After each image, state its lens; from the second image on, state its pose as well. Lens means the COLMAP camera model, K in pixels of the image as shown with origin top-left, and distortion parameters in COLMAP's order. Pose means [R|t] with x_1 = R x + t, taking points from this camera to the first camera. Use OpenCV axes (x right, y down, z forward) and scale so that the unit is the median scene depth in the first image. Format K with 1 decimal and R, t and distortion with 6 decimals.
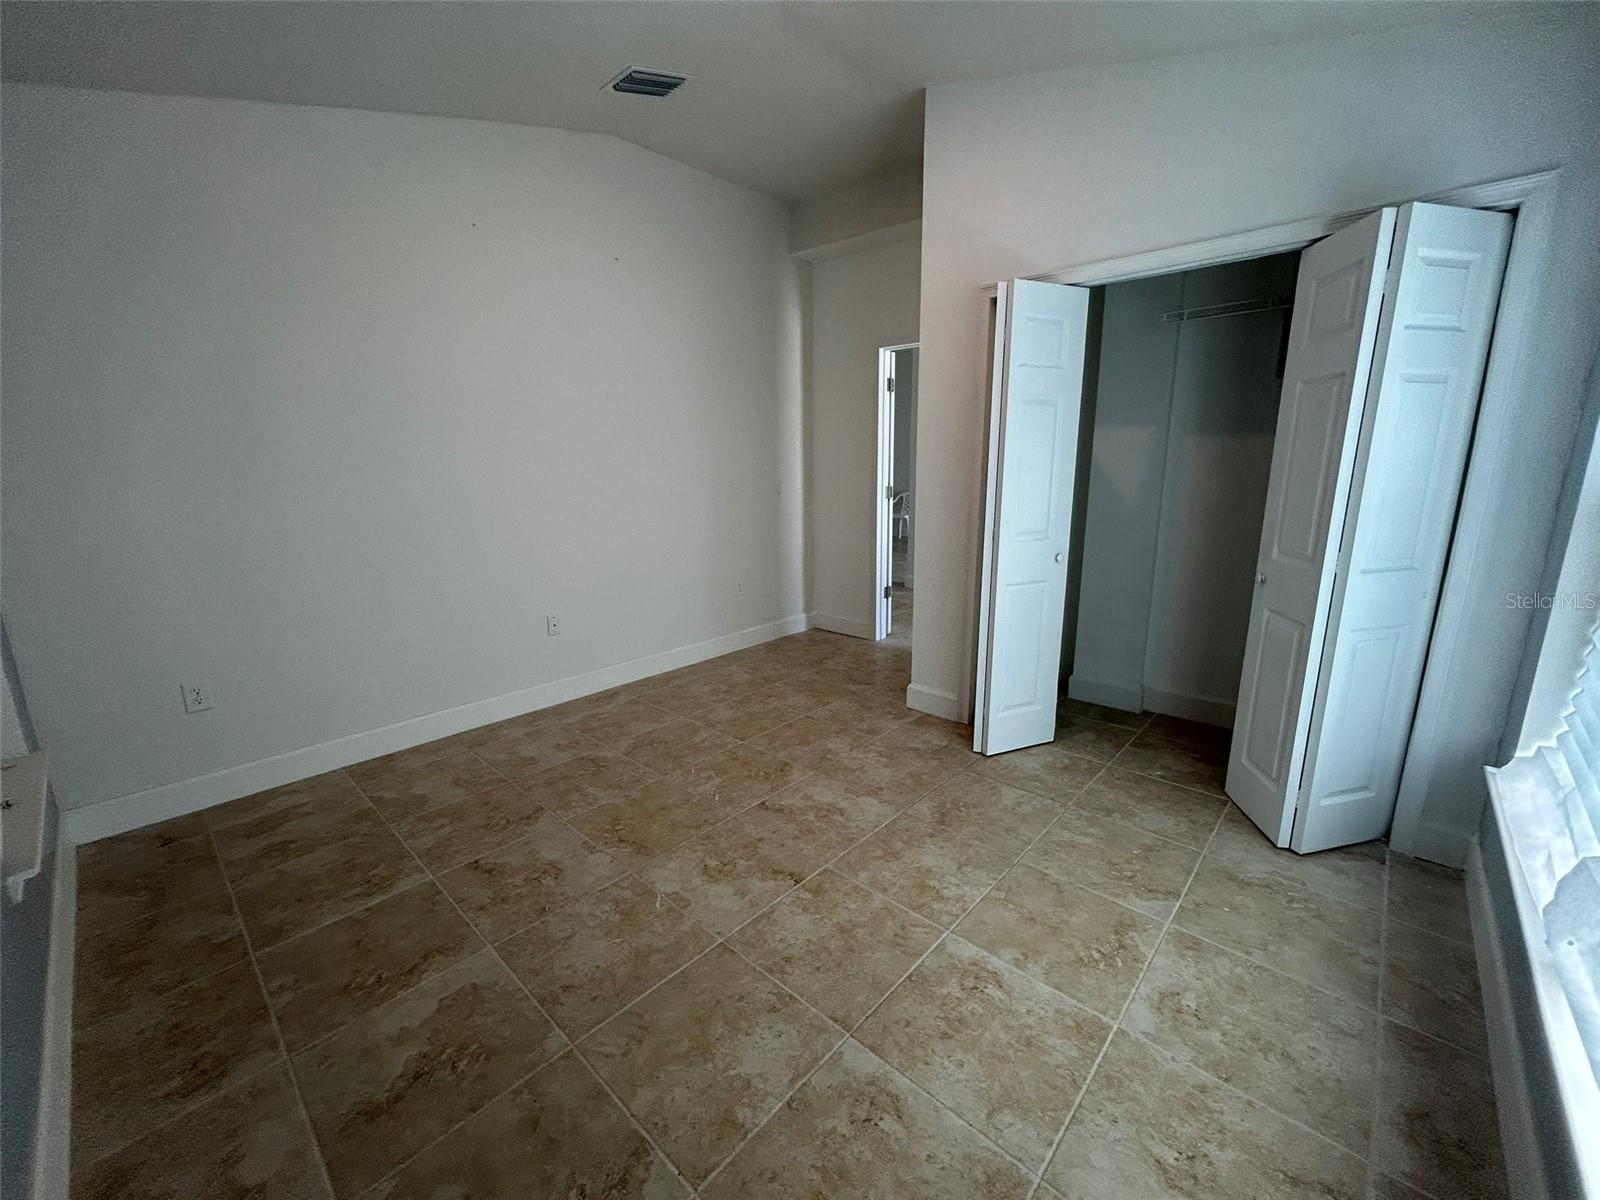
lens RADIAL K [[641.9, 0, 801.2], [0, 641.9, 597.4], [0, 0, 1]] dist [0.005948, -0.000953]
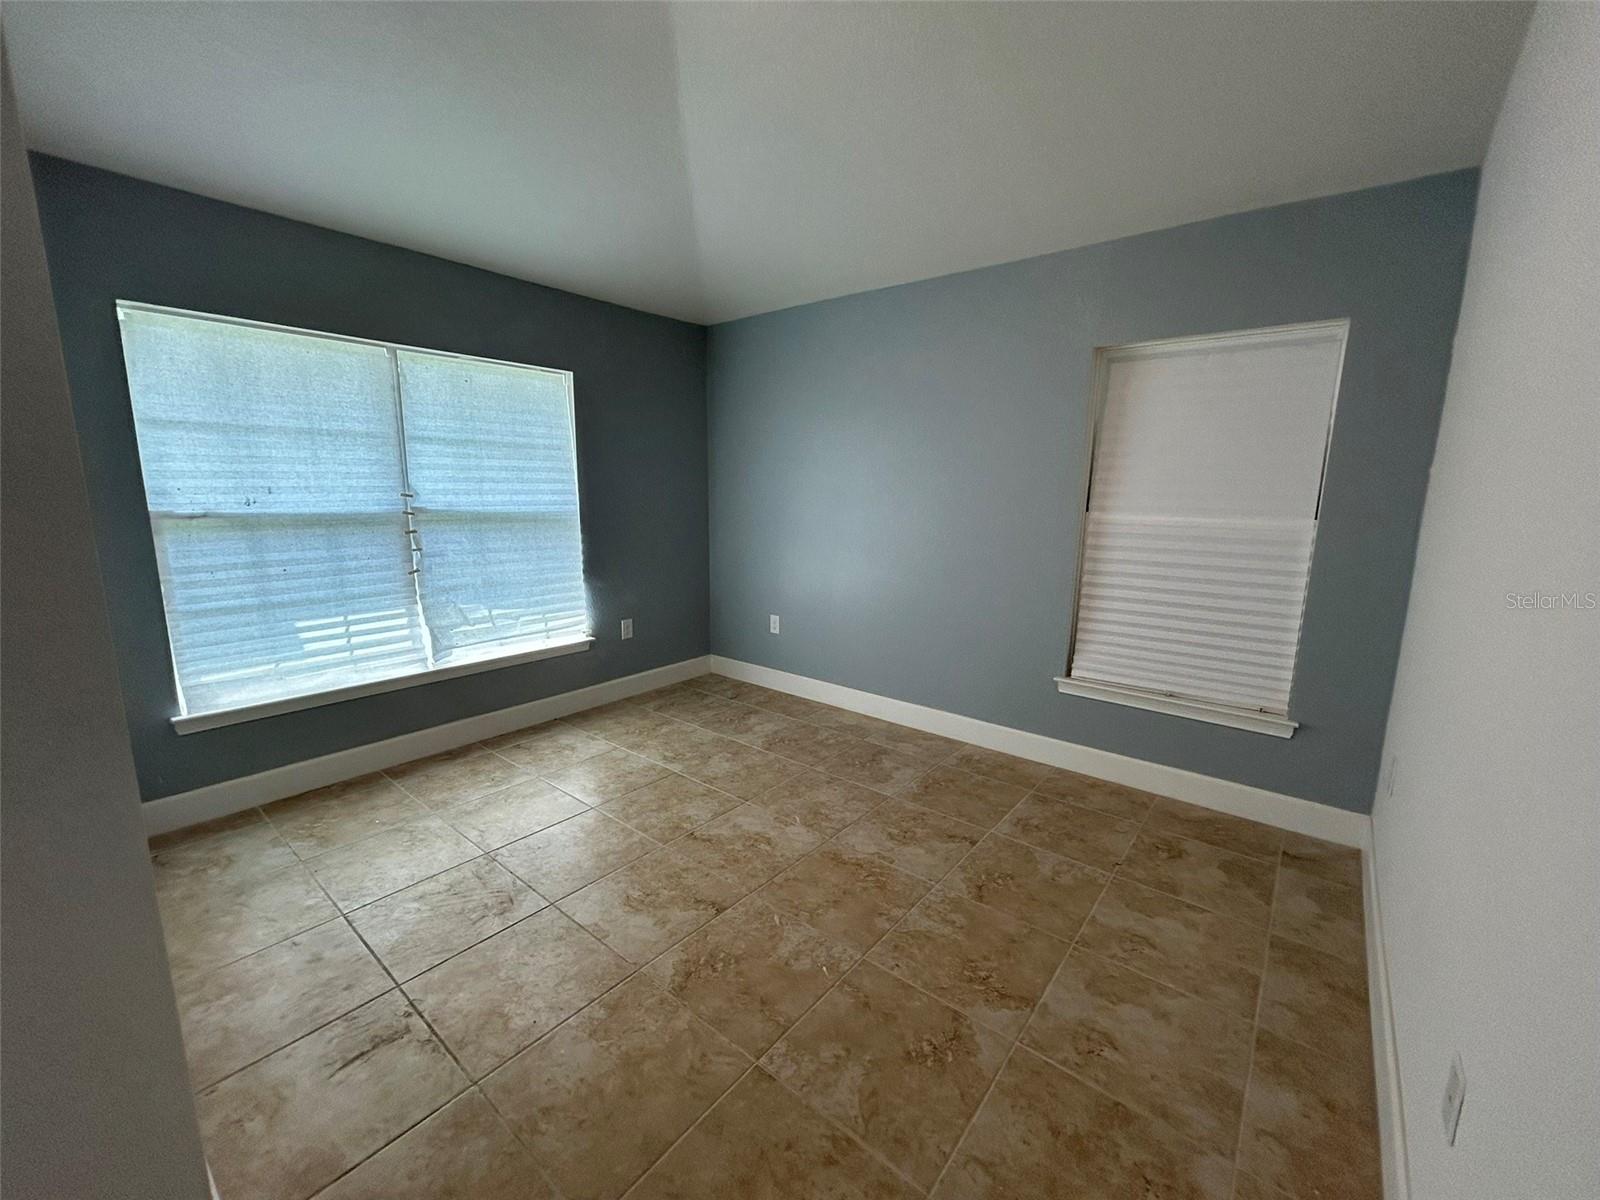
lens RADIAL K [[641.9, 0, 798.0], [0, 641.9, 599.1], [0, 0, 1]] dist [0.005948, -0.000953]
pose [[-0.998430, 0.013326, -0.054414, -0.136591], [-0.008578, 0.923476, 0.383559, -0.409982], [0.055361, 0.383424, -0.921912, 1.808925]]
